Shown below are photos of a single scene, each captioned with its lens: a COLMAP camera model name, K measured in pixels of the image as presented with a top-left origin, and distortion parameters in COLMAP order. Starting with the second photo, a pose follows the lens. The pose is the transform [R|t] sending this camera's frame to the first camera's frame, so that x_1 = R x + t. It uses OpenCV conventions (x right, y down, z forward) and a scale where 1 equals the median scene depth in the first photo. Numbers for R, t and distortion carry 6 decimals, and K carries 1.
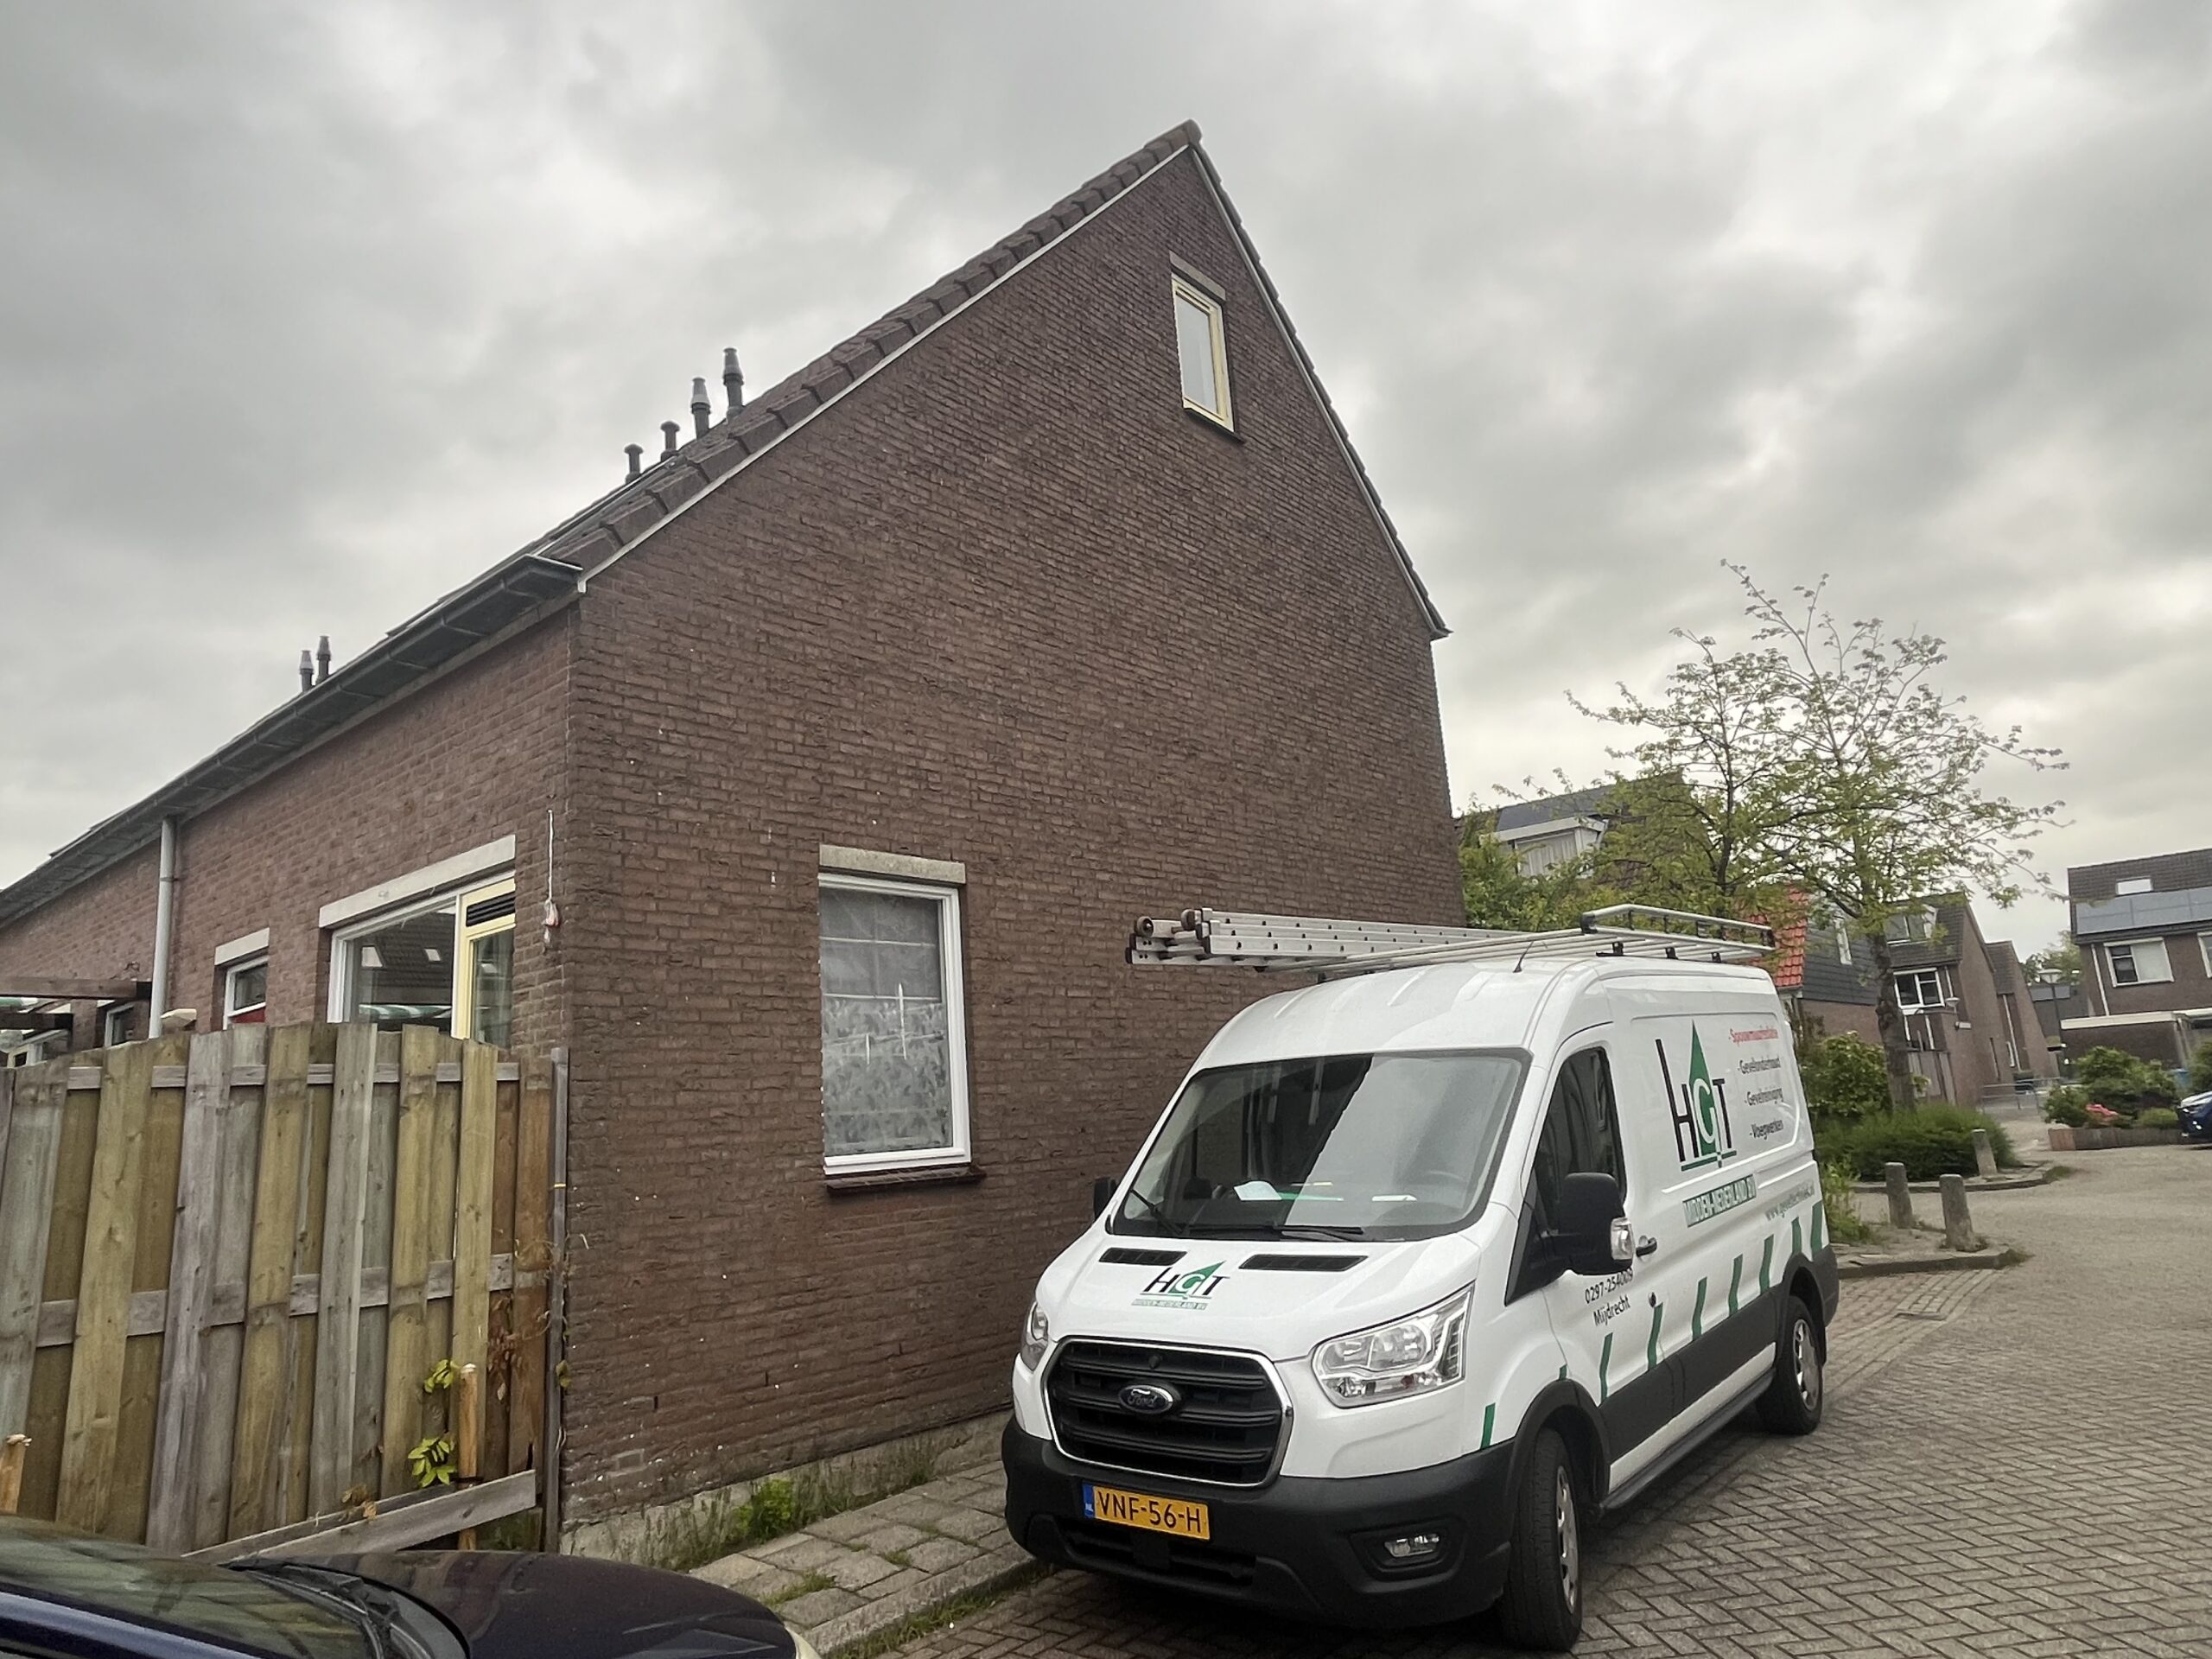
lens RADIAL K [[1324.2, 0, 1106.0], [0, 1324.2, 829.5], [0, 0, 1]] dist [-0.010496, -0.000365]
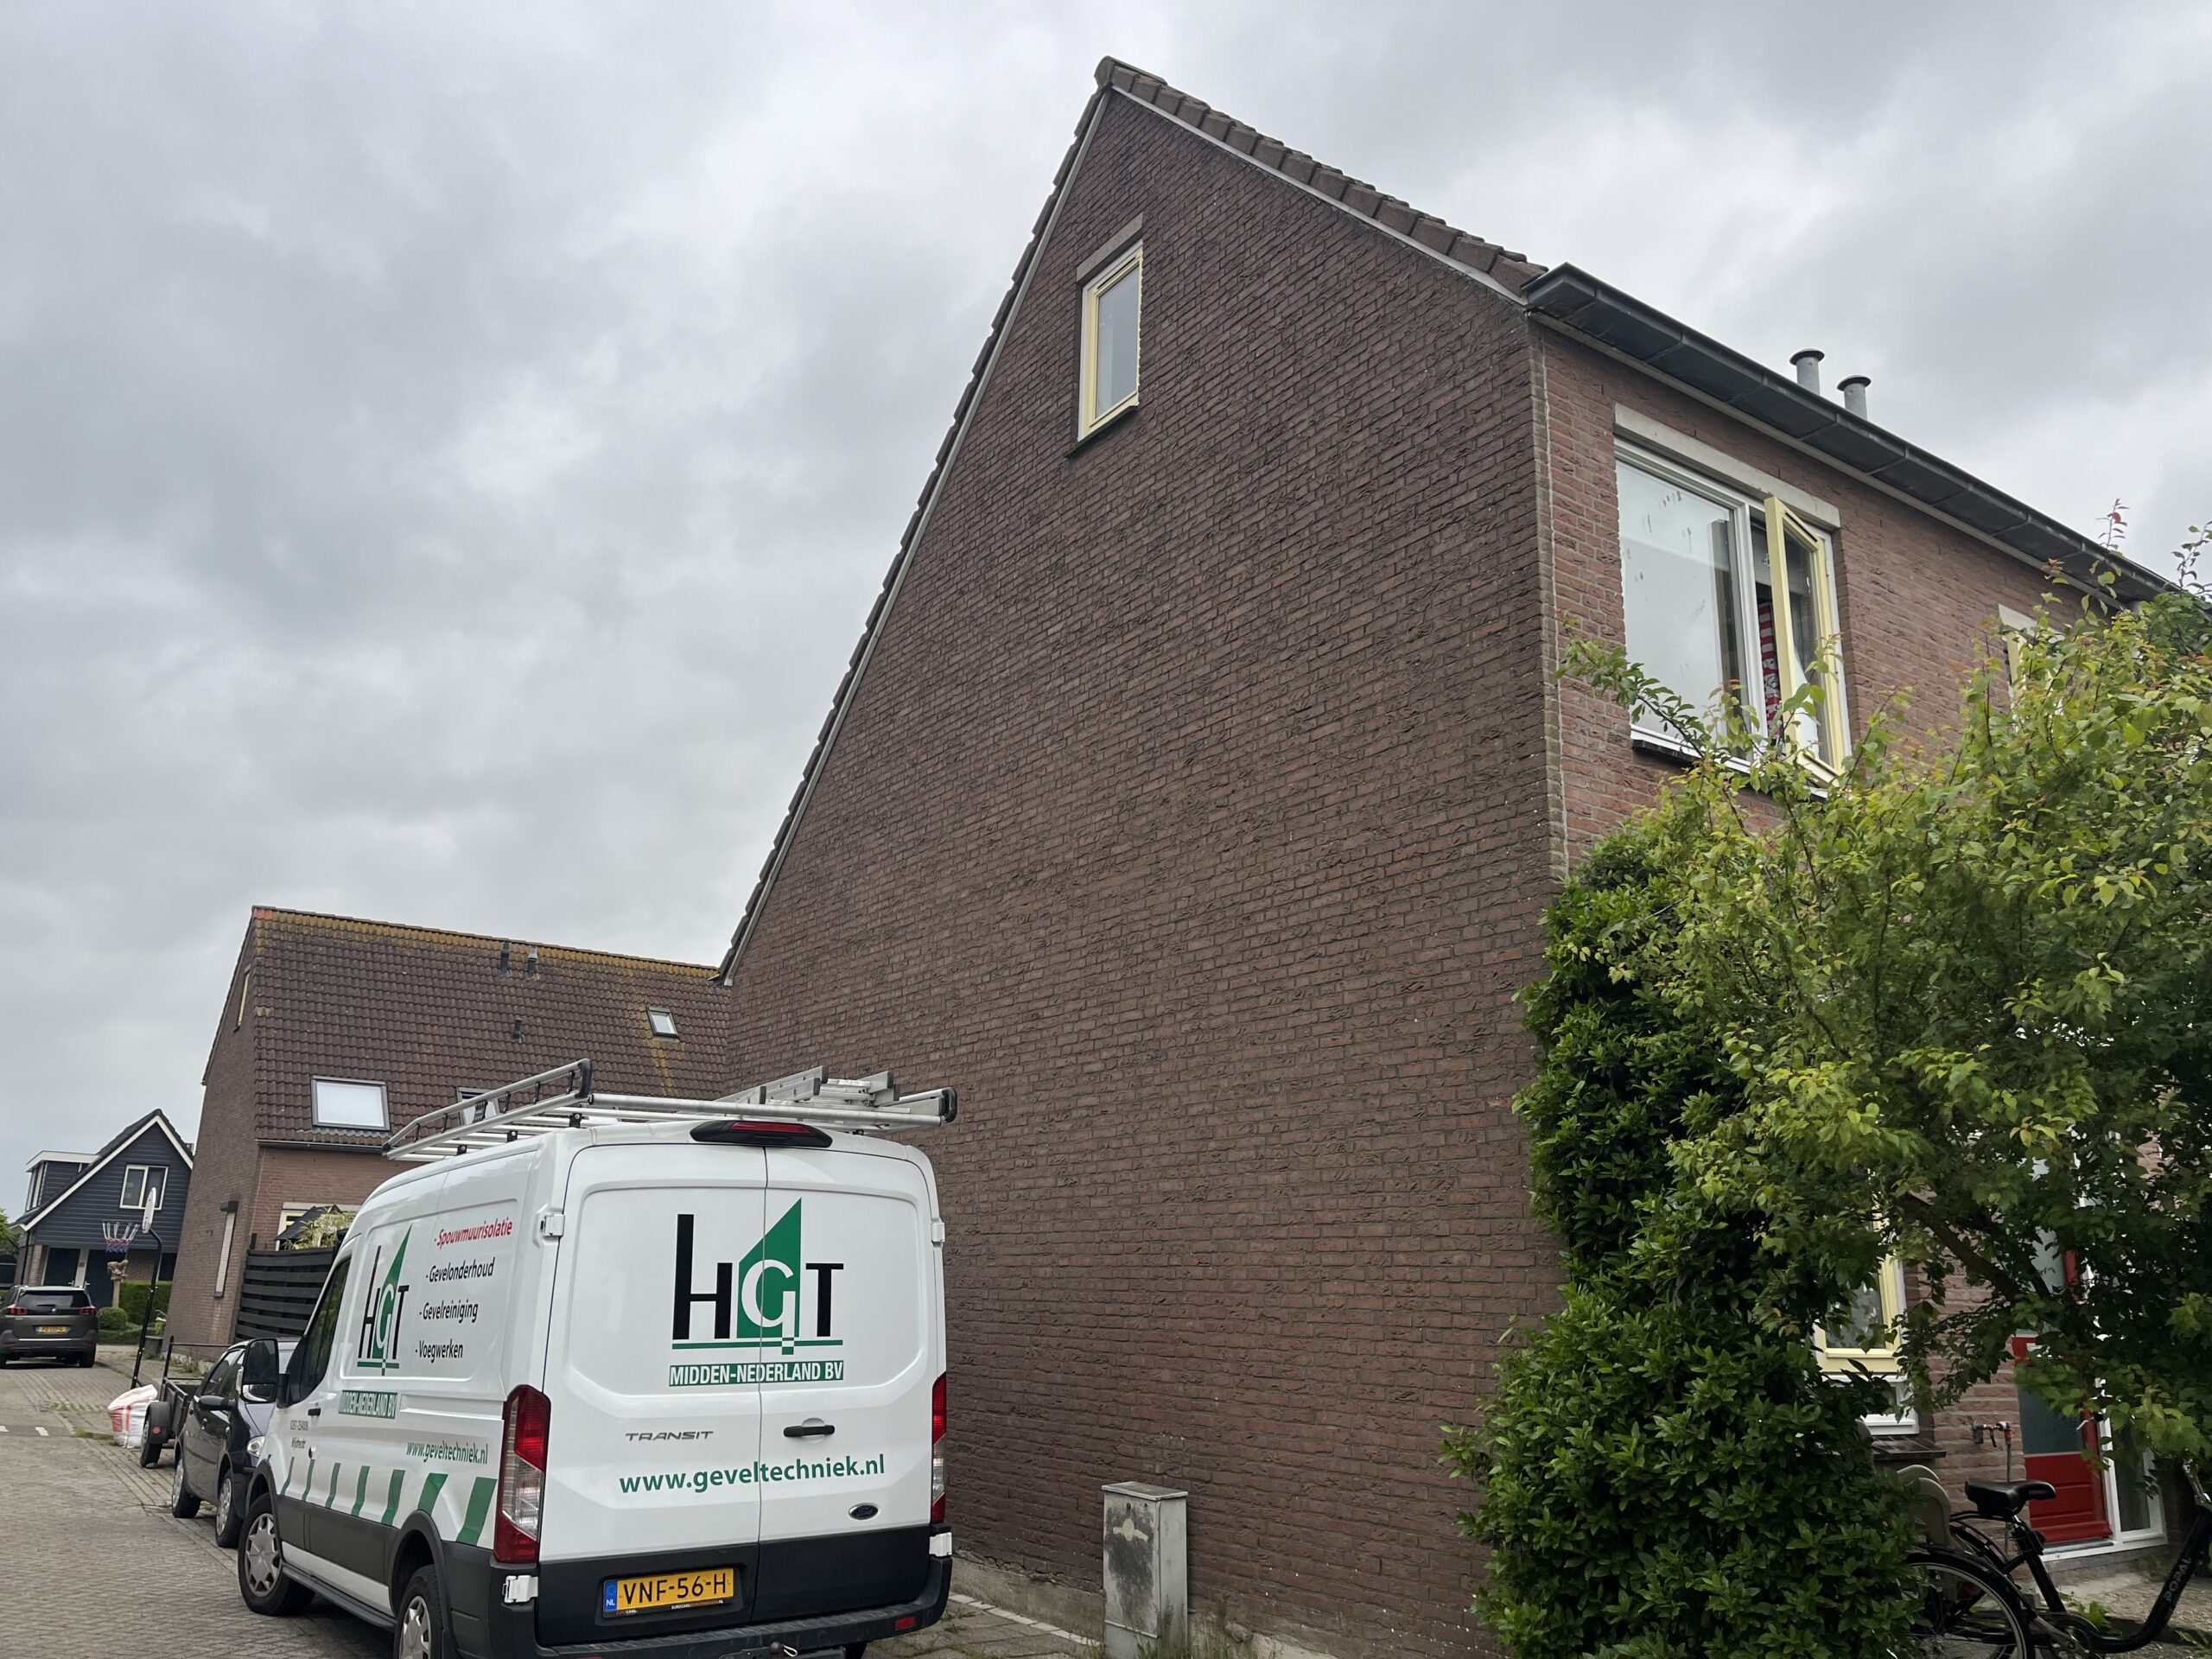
lens RADIAL K [[1679.5, 0, 1106.0], [0, 1679.5, 829.5], [0, 0, 1]] dist [0.070060, -0.001144]
pose [[-0.238507, -0.207177, -0.948784, 1.147223], [0.198445, 0.945967, -0.256447, 0.212381], [0.950649, -0.249446, -0.184507, 1.293838]]
